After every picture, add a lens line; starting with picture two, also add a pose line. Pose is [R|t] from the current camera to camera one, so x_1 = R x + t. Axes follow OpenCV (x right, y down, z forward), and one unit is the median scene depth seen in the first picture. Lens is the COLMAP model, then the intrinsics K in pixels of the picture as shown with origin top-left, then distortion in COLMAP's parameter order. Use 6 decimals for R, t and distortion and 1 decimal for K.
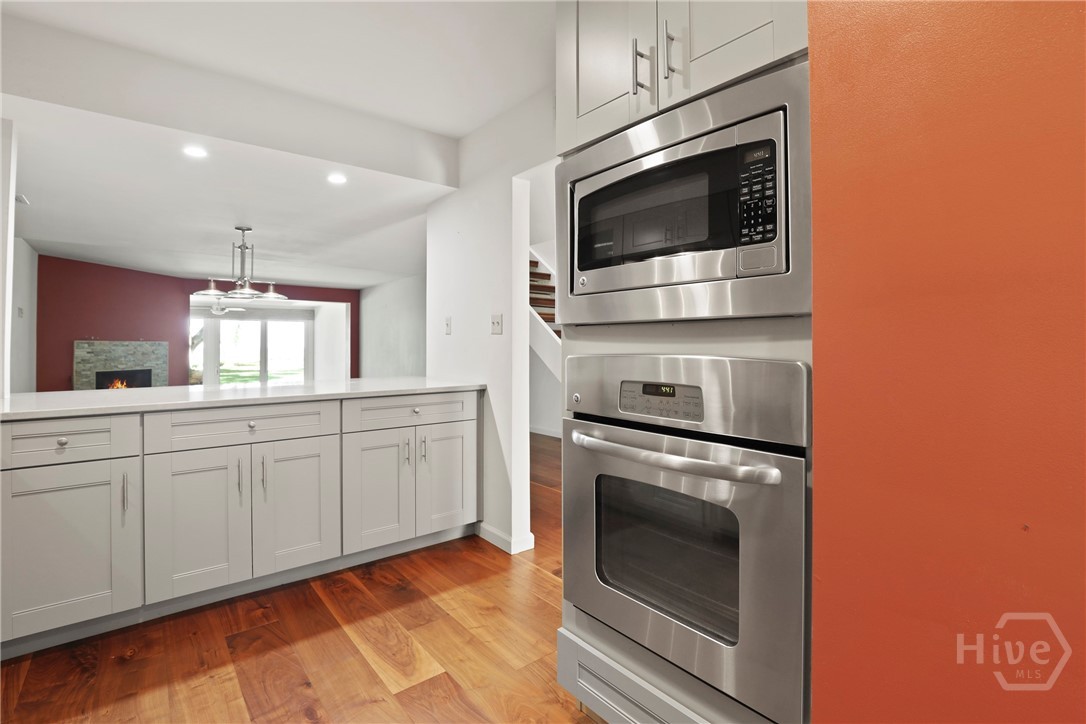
lens RADIAL K [[503.8, 0, 553.0], [0, 503.8, 338.6], [0, 0, 1]] dist [-0.035116, 0.006080]
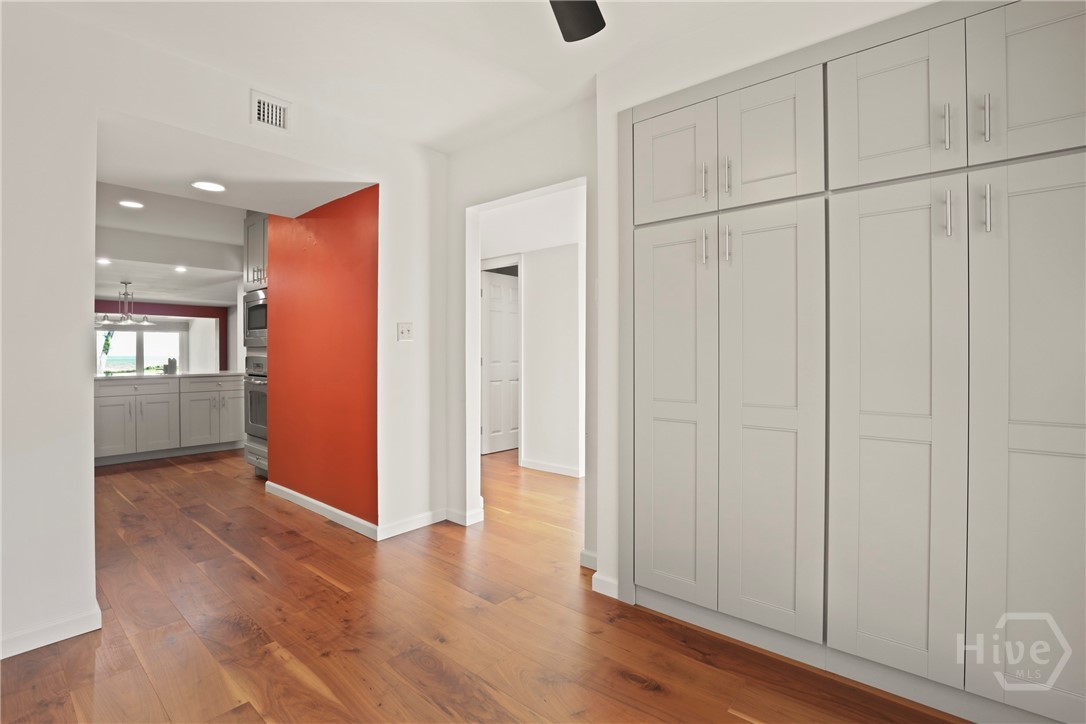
lens RADIAL K [[503.8, 0, 546.9], [0, 503.8, 354.7], [0, 0, 1]] dist [-0.035116, 0.006080]
pose [[0.986453, -0.000283, 0.164045, 0.858974], [-0.002262, 0.999880, 0.015328, -0.019608], [-0.164030, -0.015491, 0.986334, -1.493478]]
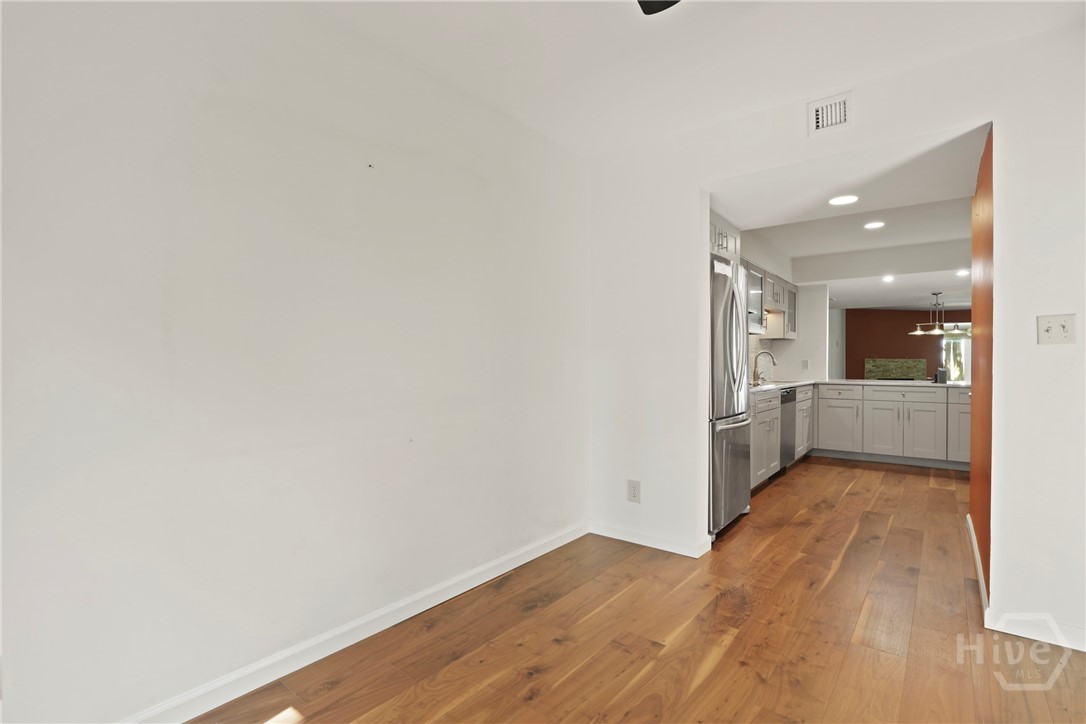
lens RADIAL K [[503.8, 0, 549.6], [0, 503.8, 360.4], [0, 0, 1]] dist [-0.035116, 0.006080]
pose [[0.197270, 0.001824, -0.980347, 1.351581], [0.008546, 0.999957, 0.003580, -0.016233], [0.980312, -0.009084, 0.197246, -1.117435]]
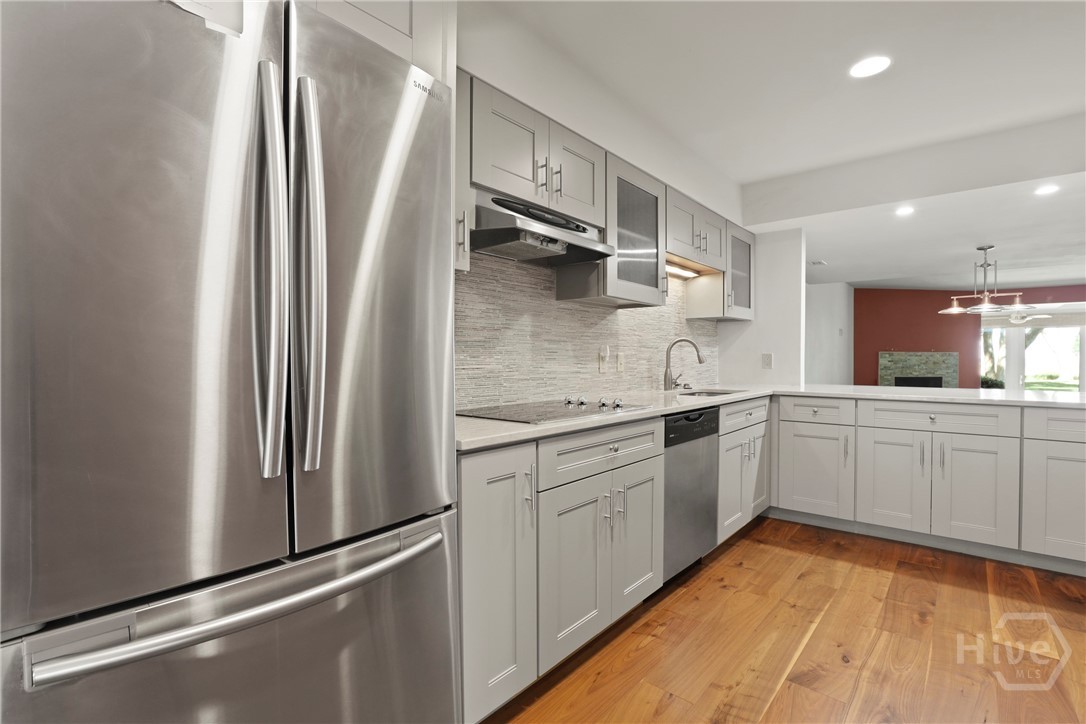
lens RADIAL K [[503.8, 0, 545.0], [0, 503.8, 360.9], [0, 0, 1]] dist [-0.035116, 0.006080]
pose [[0.159590, 0.012120, -0.987109, 0.472757], [0.012936, 0.999813, 0.014368, -0.005755], [0.987099, -0.015063, 0.159404, -0.193809]]
